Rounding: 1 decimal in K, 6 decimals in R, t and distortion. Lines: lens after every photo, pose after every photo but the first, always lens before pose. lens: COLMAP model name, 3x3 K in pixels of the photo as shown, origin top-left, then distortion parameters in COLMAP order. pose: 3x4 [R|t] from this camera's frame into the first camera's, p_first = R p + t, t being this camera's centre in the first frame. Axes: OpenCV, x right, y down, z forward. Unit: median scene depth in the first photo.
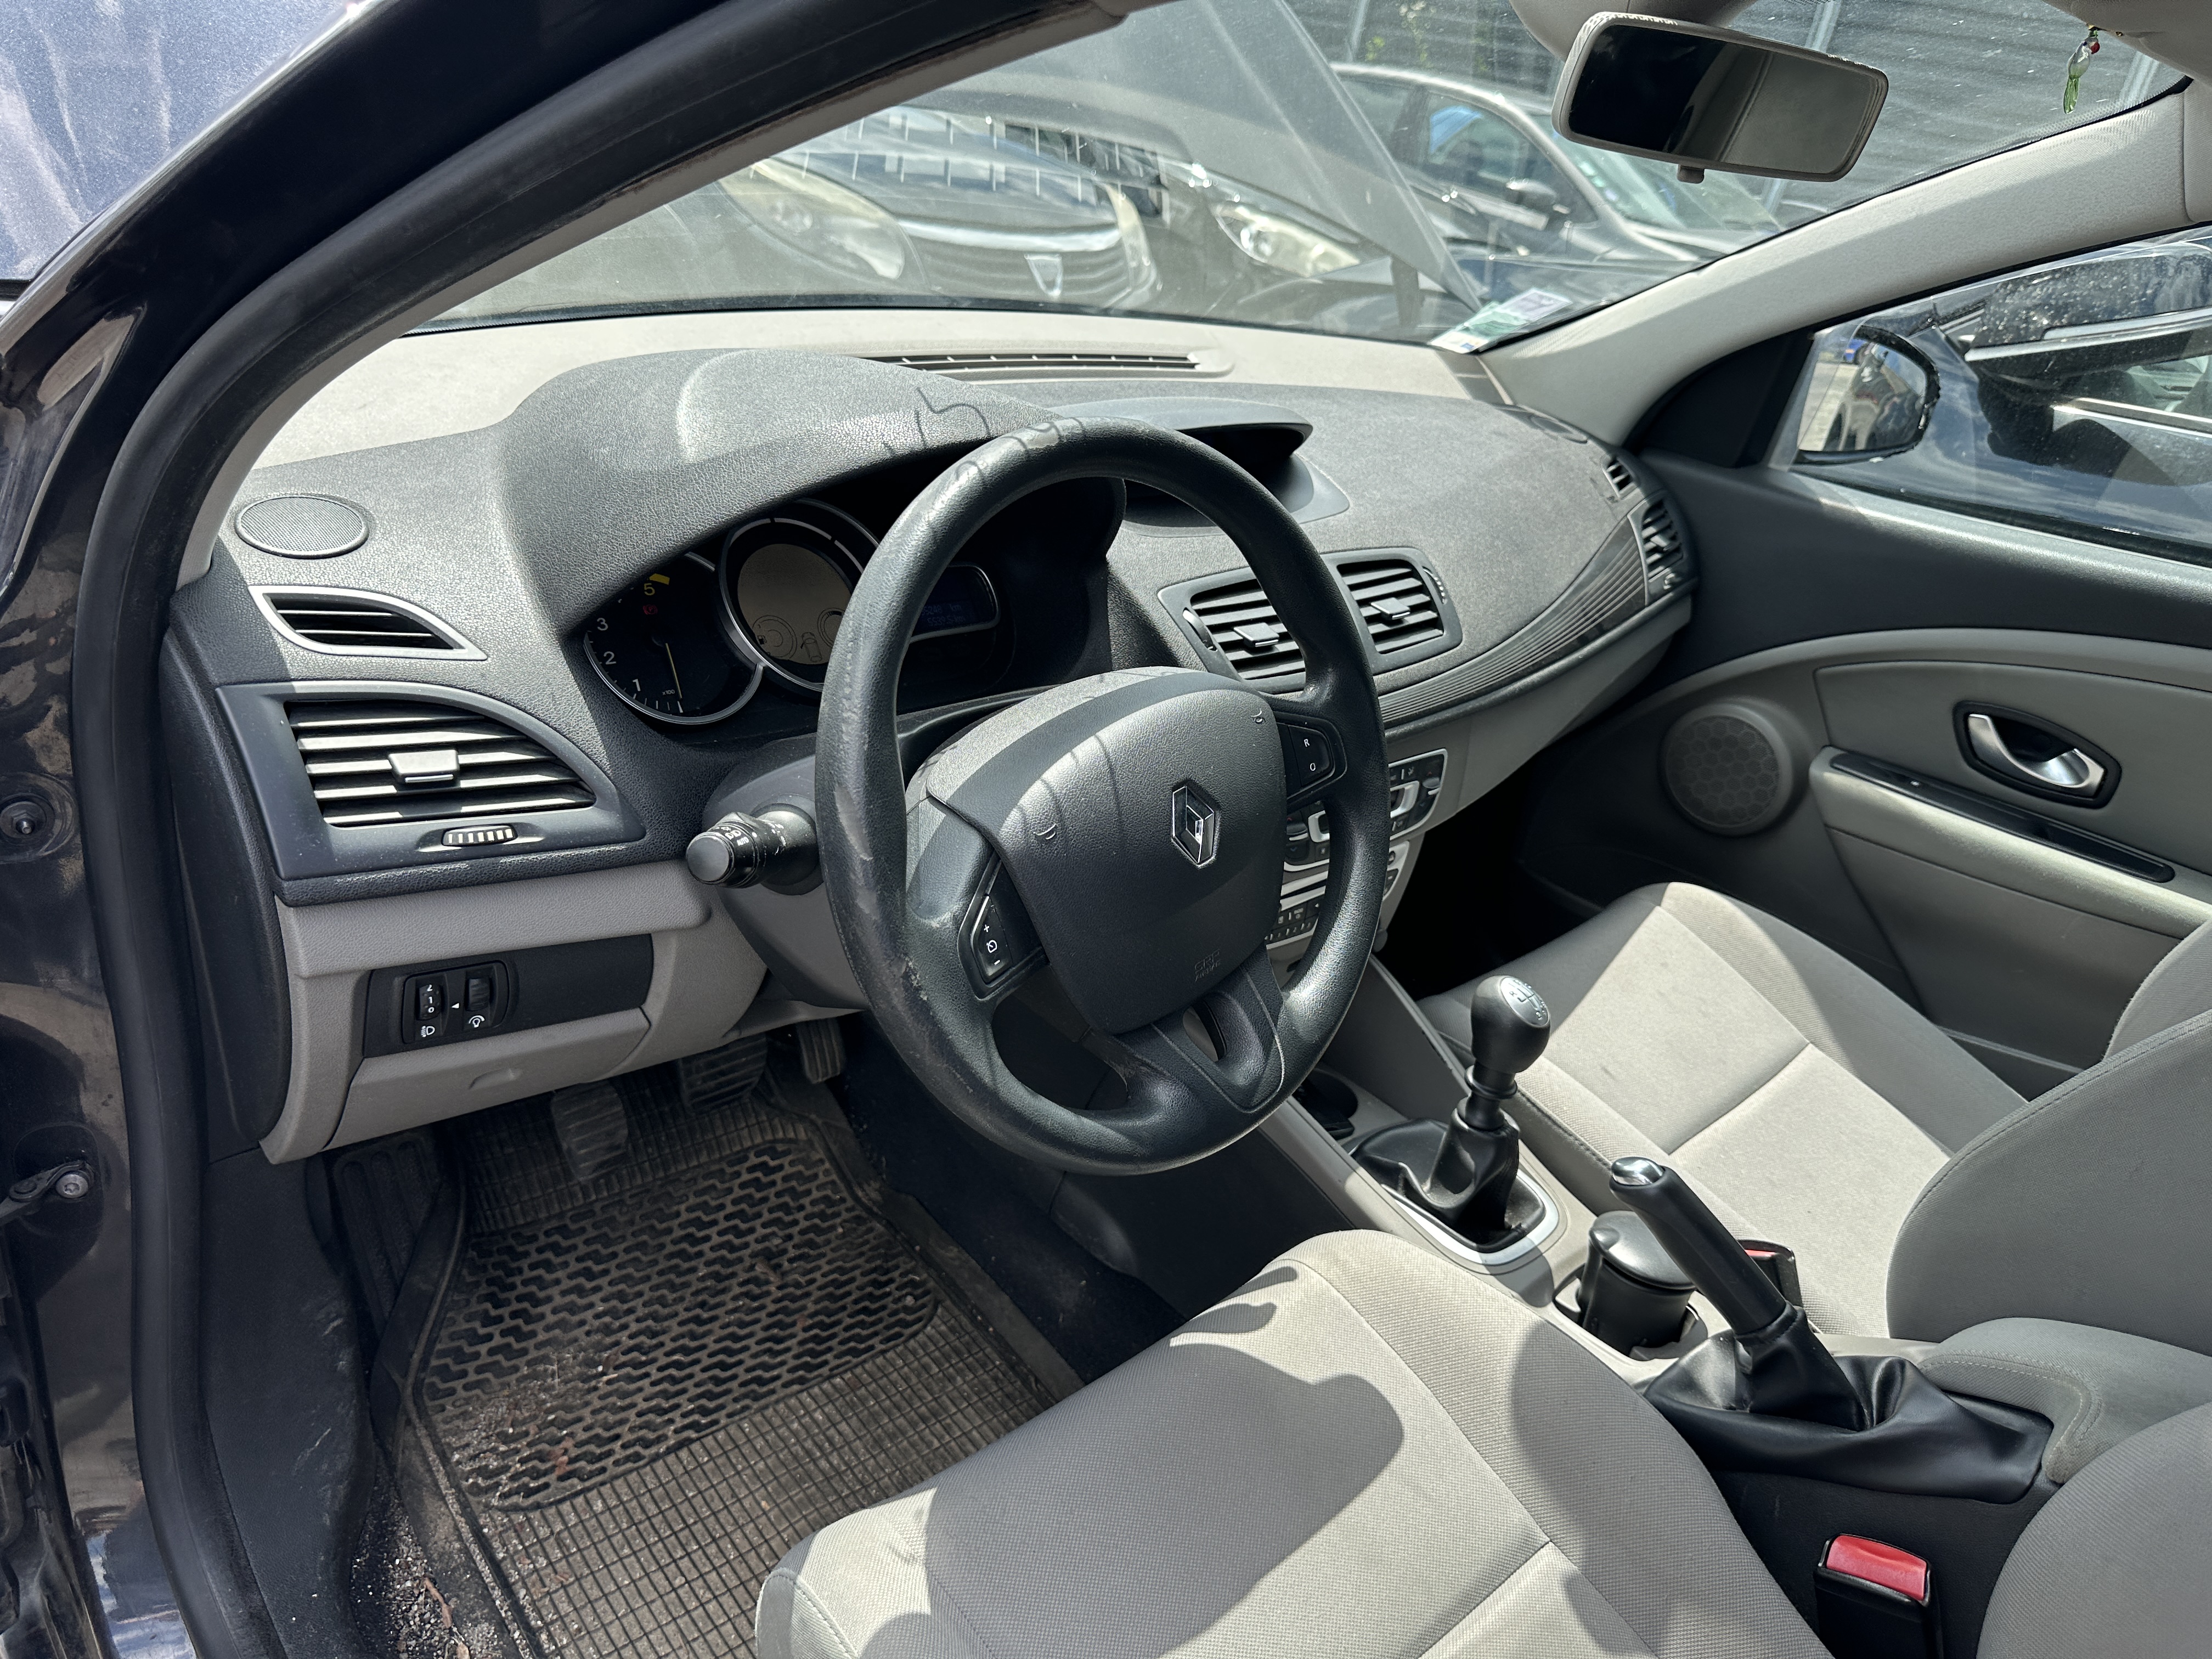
lens RADIAL K [[1592.1, 0, 1092.7], [0, 1592.1, 818.4], [0, 0, 1]] dist [0.070354, -0.099274]
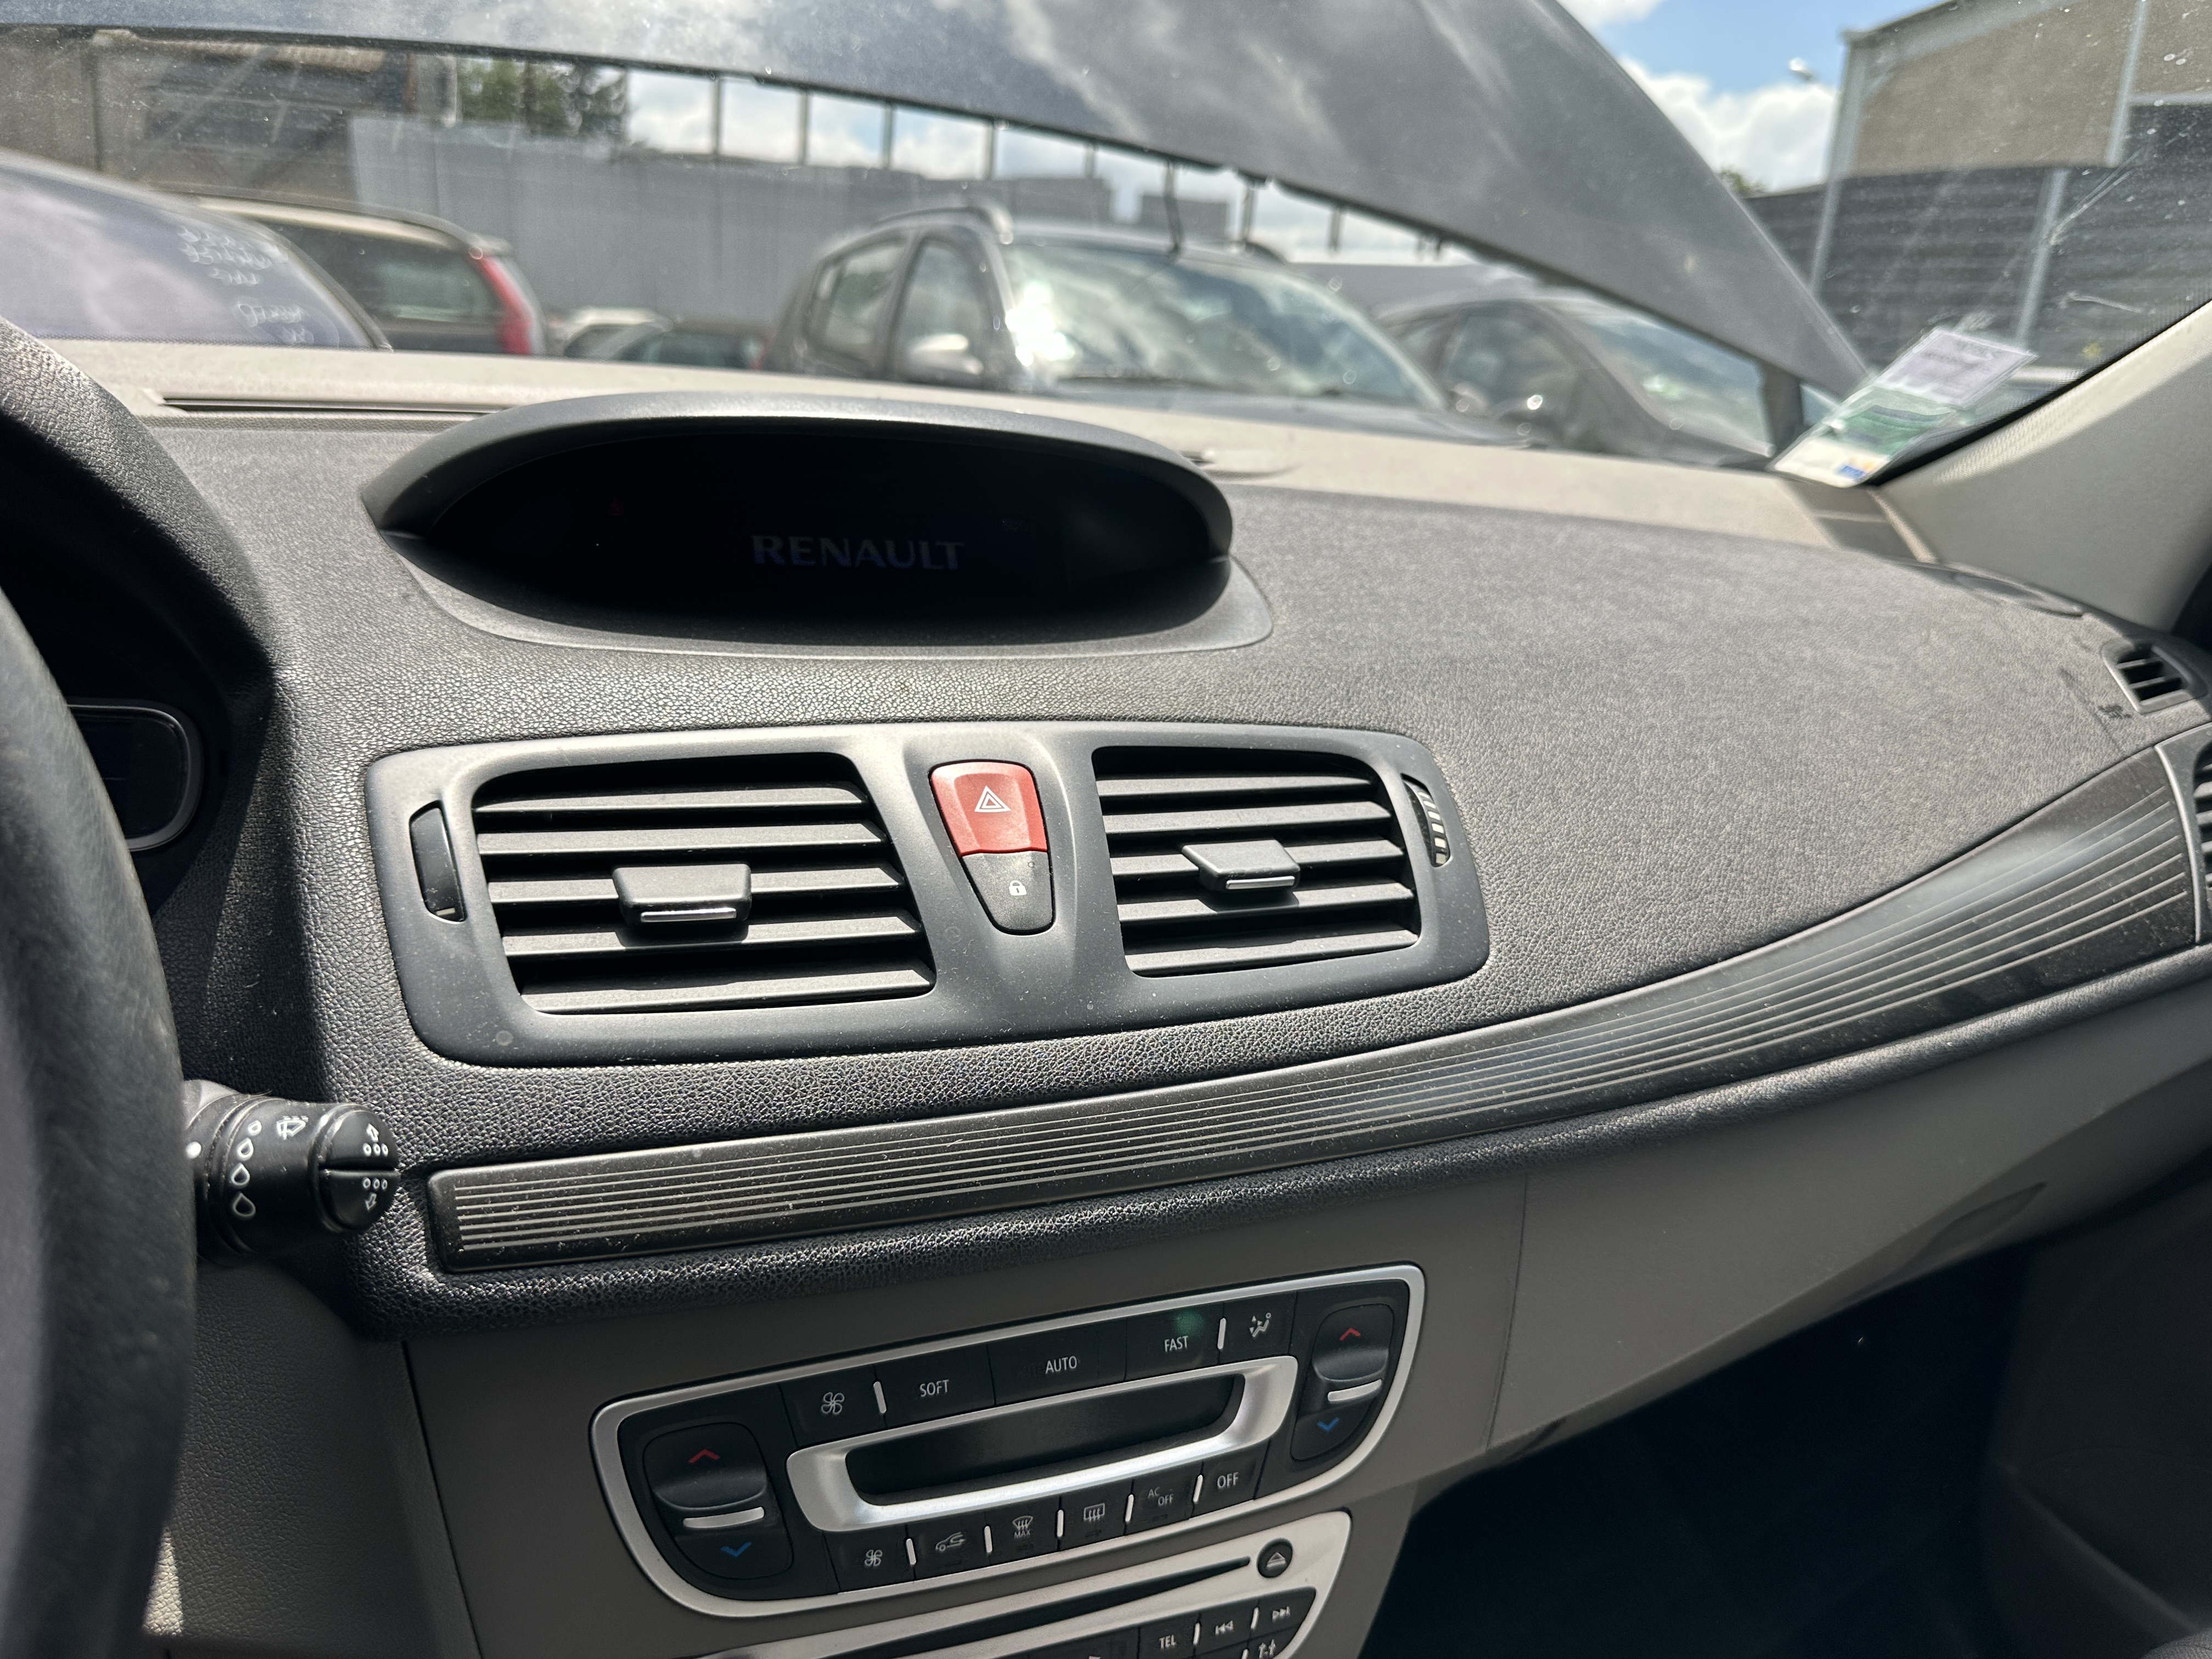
lens RADIAL K [[1663.9, 0, 1104.2], [0, 1663.9, 819.6], [0, 0, 1]] dist [-0.000326, -0.051898]
pose [[0.933418, 0.013831, -0.358525, 0.295371], [-0.093861, 0.973871, -0.206797, -0.058109], [0.346298, 0.226679, 0.910327, 0.629878]]
